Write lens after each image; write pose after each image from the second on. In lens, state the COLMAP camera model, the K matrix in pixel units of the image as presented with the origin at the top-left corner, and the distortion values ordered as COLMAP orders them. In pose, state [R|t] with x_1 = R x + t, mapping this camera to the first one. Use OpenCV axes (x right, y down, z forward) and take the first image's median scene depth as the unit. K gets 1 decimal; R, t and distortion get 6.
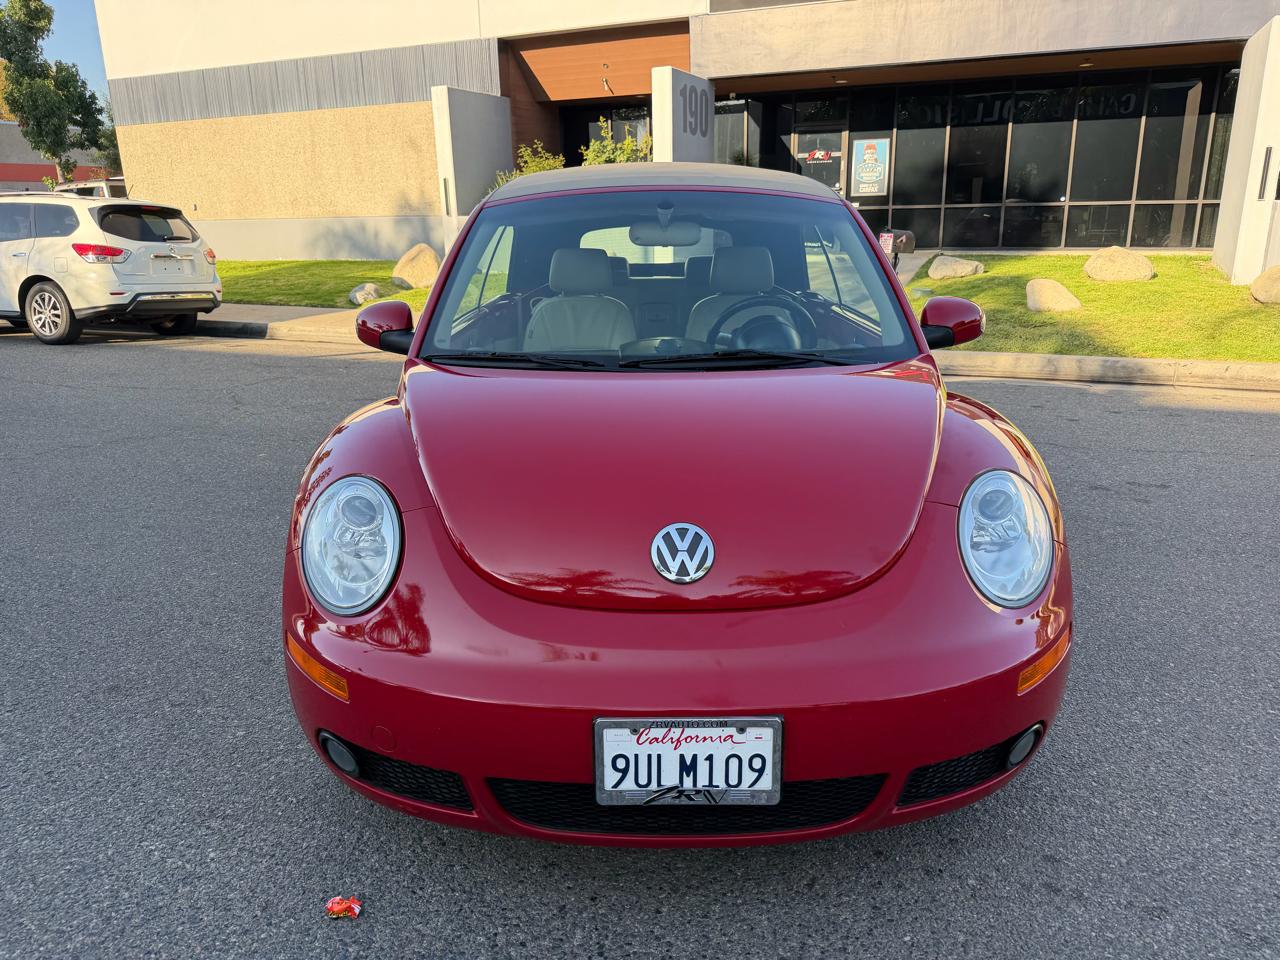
lens RADIAL K [[901.0, 0, 647.1], [0, 901.0, 482.8], [0, 0, 1]] dist [0.014530, -0.028040]
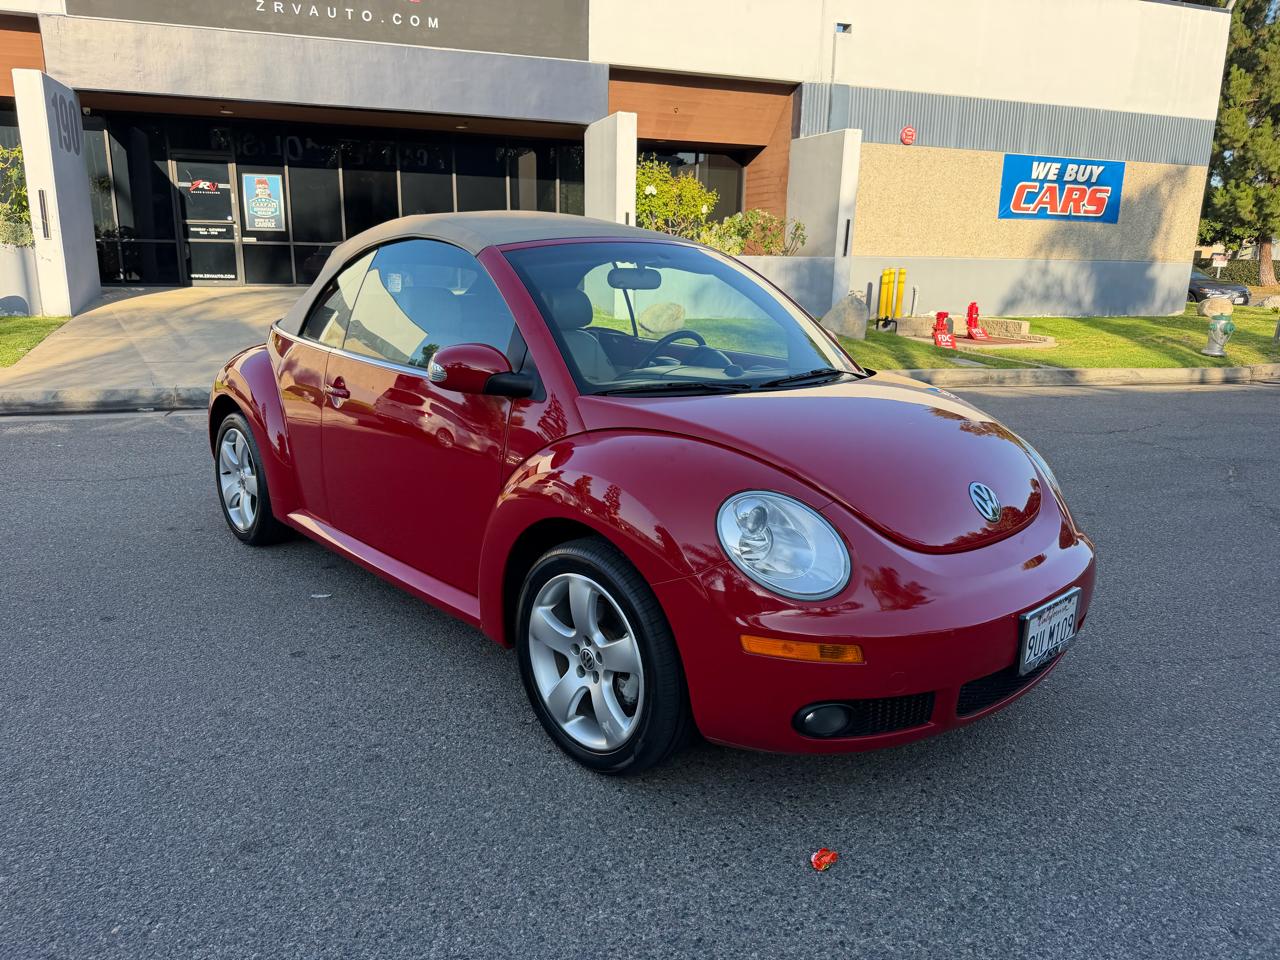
lens RADIAL K [[901.0, 0, 645.4], [0, 901.0, 473.8], [0, 0, 1]] dist [0.014530, -0.028040]
pose [[0.739564, -0.126715, 0.661051, -0.205247], [0.157801, 0.987389, 0.012727, -0.011074], [-0.654327, 0.094902, 0.750233, 0.040471]]
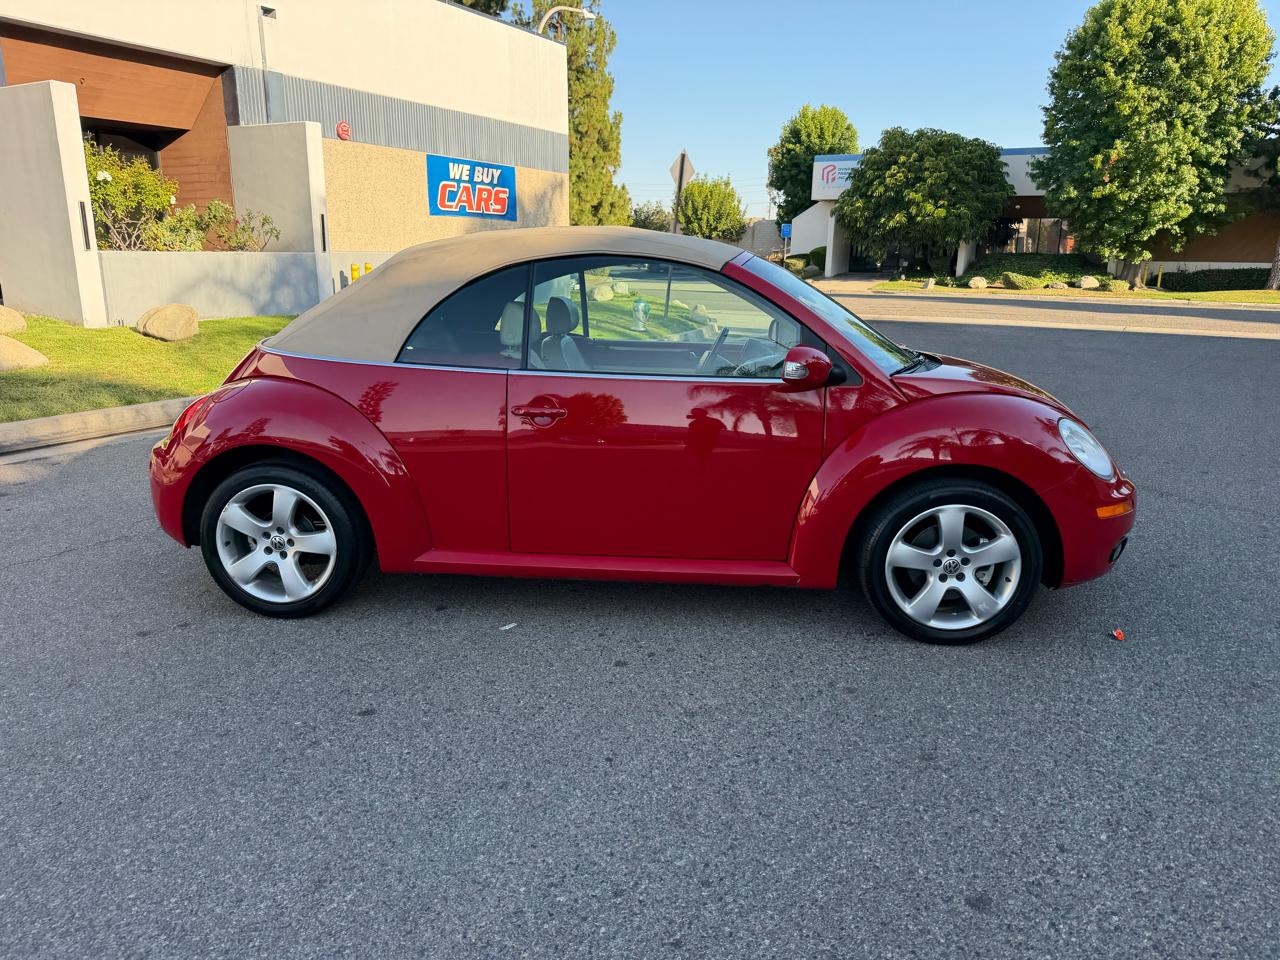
lens RADIAL K [[901.0, 0, 647.6], [0, 901.0, 489.4], [0, 0, 1]] dist [0.014530, -0.028040]
pose [[0.099148, -0.230713, 0.967957, -0.376695], [0.270691, 0.942320, 0.196875, -0.078874], [-0.957547, 0.242498, 0.155881, 0.269771]]
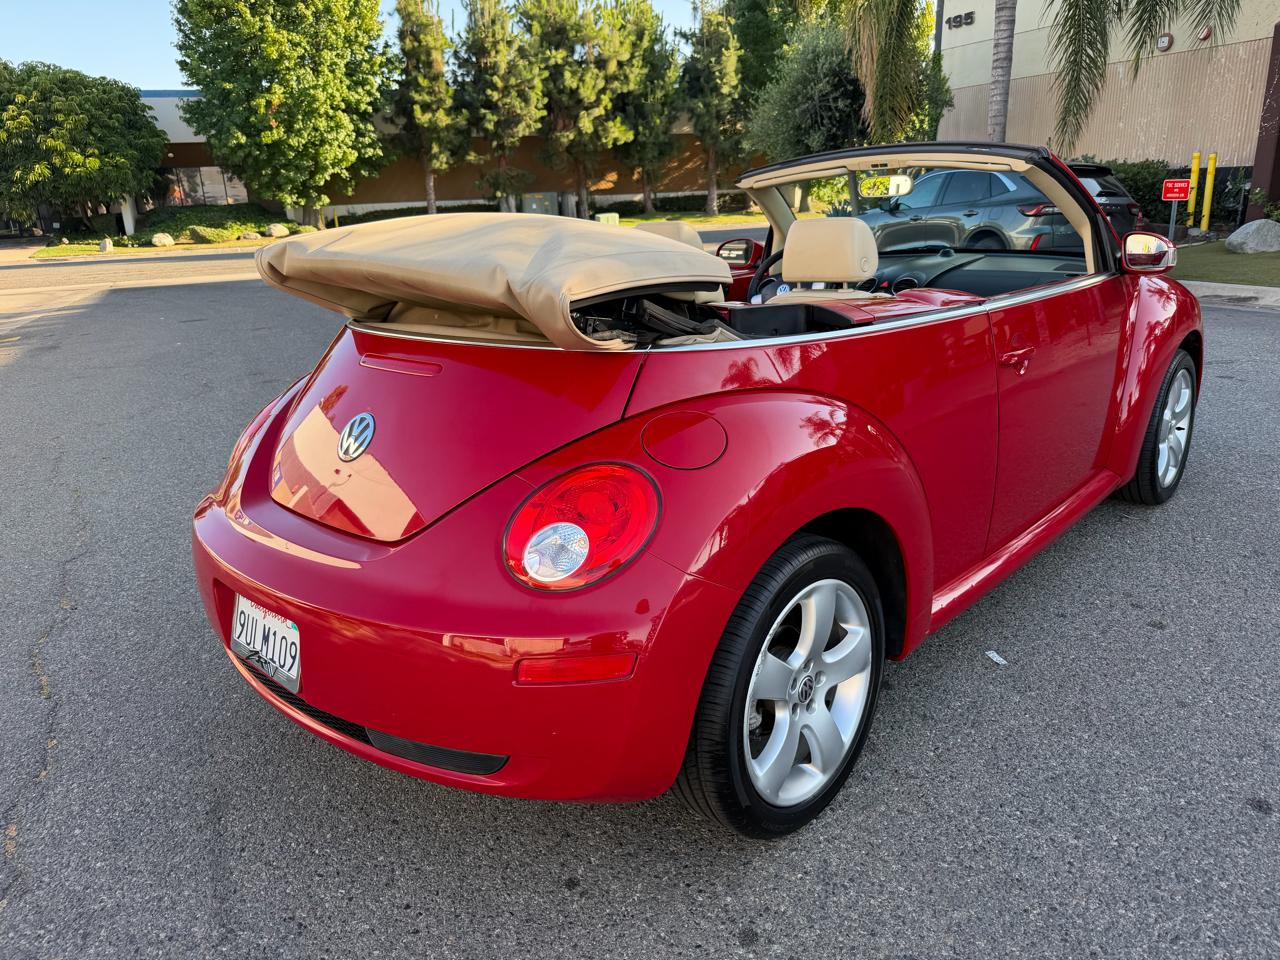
lens RADIAL K [[901.0, 0, 652.2], [0, 901.0, 489.6], [0, 0, 1]] dist [0.014530, -0.028040]
pose [[-0.720191, -0.168825, 0.672921, -0.164681], [0.250529, 0.841207, 0.479173, -0.157991], [-0.646962, 0.513682, -0.563534, 0.556024]]
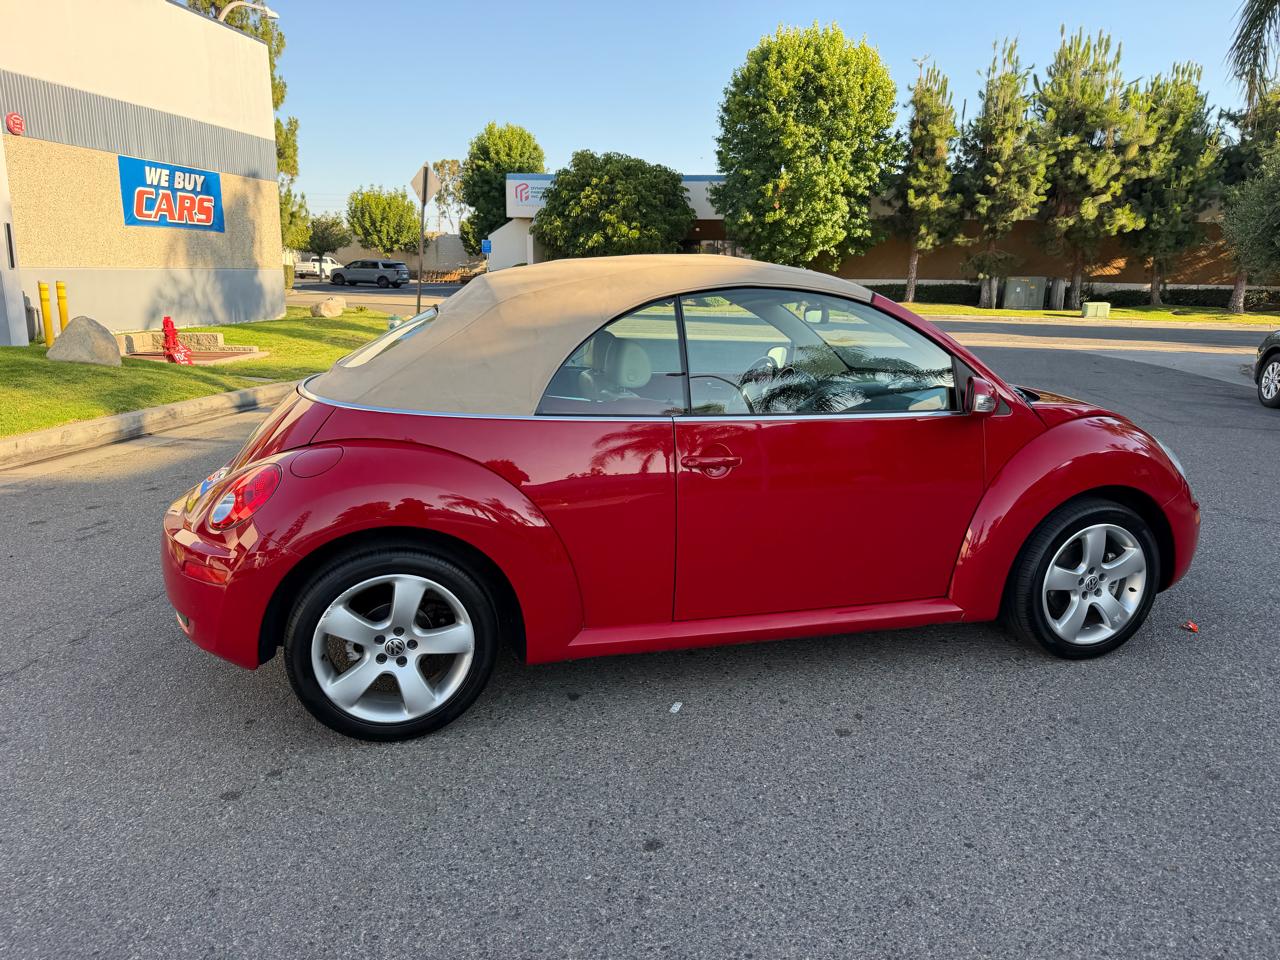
lens RADIAL K [[901.0, 0, 649.7], [0, 901.0, 477.5], [0, 0, 1]] dist [0.014530, -0.028040]
pose [[-0.252855, -0.197785, 0.947072, -0.331636], [0.264999, 0.927289, 0.264405, -0.127612], [-0.930505, 0.317830, -0.182057, 0.419284]]
